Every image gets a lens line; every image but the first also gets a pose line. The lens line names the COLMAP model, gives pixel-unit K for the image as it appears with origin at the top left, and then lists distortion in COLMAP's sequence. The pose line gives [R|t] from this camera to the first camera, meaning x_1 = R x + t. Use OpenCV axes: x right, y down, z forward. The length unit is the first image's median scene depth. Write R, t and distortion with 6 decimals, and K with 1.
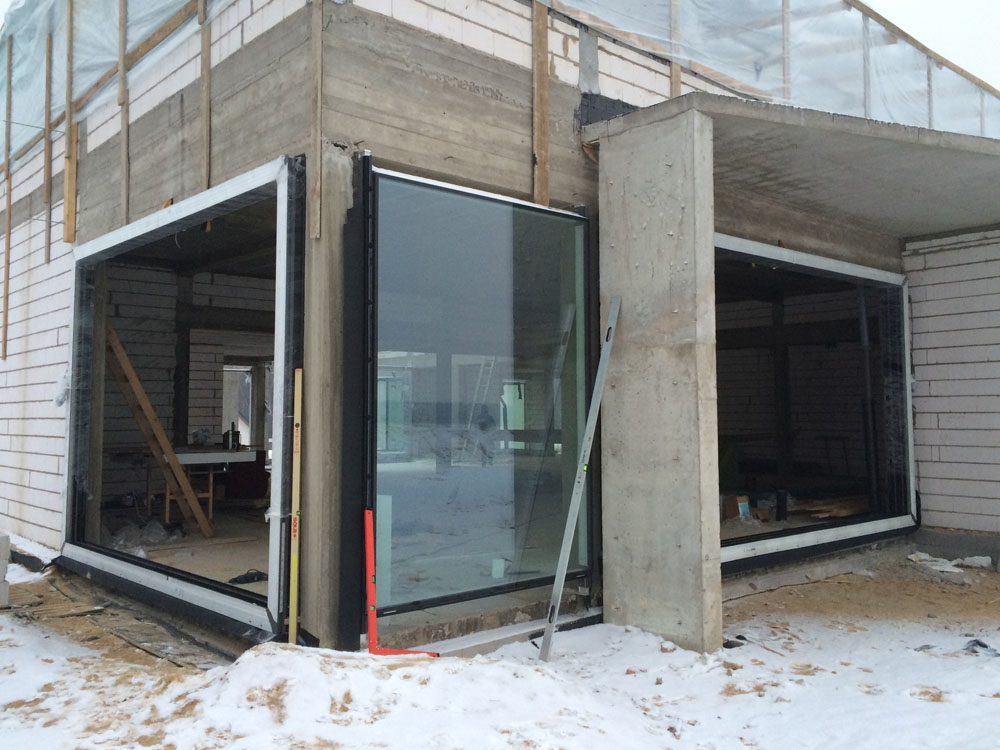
lens RADIAL K [[876.0, 0, 500.0], [0, 876.0, 375.0], [0, 0, 1]] dist [0.014137, 0.006874]
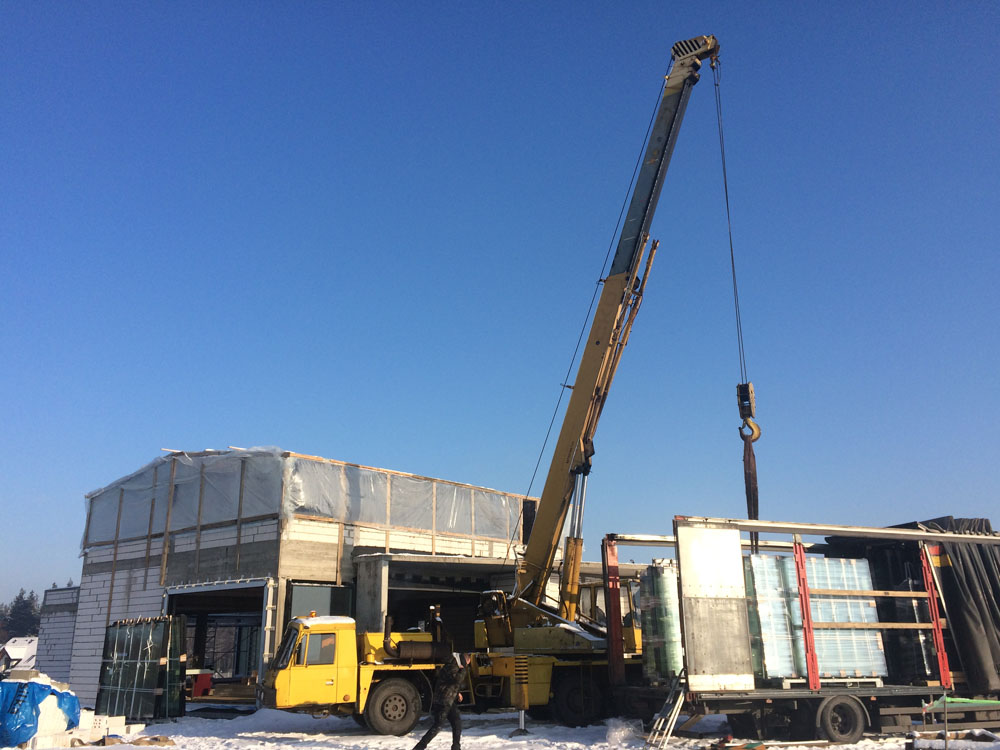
lens RADIAL K [[876.0, 0, 500.0], [0, 876.0, 375.0], [0, 0, 1]] dist [0.014137, 0.006874]
pose [[0.983831, 0.035554, 0.175534, 0.036049], [0.008797, 0.969322, -0.245637, -0.144969], [-0.178882, 0.243209, 0.953336, -2.577315]]
